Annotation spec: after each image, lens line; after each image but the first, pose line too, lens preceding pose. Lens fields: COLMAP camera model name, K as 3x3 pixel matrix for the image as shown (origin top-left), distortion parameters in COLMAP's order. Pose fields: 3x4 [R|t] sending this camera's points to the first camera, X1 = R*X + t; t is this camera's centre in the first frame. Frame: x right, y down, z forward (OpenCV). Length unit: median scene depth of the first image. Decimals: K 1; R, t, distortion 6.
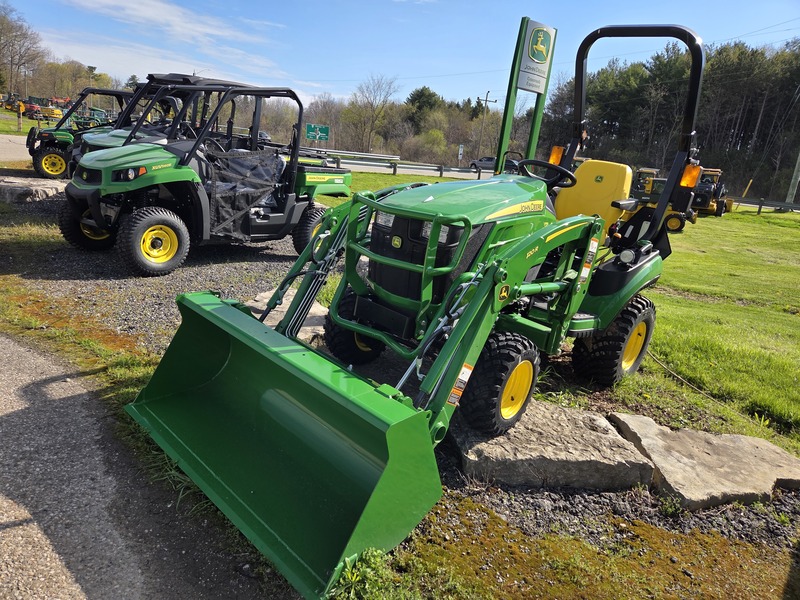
lens RADIAL K [[556.0, 0, 407.0], [0, 556.0, 298.5], [0, 0, 1]] dist [0.061543, -0.055853]
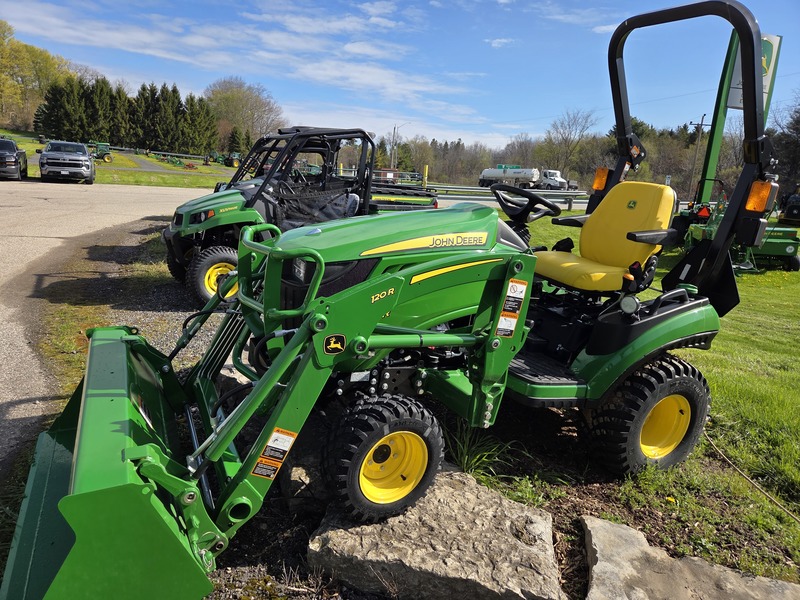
lens RADIAL K [[556.7, 0, 404.5], [0, 556.7, 297.3], [0, 0, 1]] dist [0.060005, -0.054345]
pose [[0.928314, 0.025071, -0.370950, 0.441949], [-0.051645, 0.996747, -0.061878, -0.026134], [0.368192, 0.076600, 0.926589, 0.219954]]
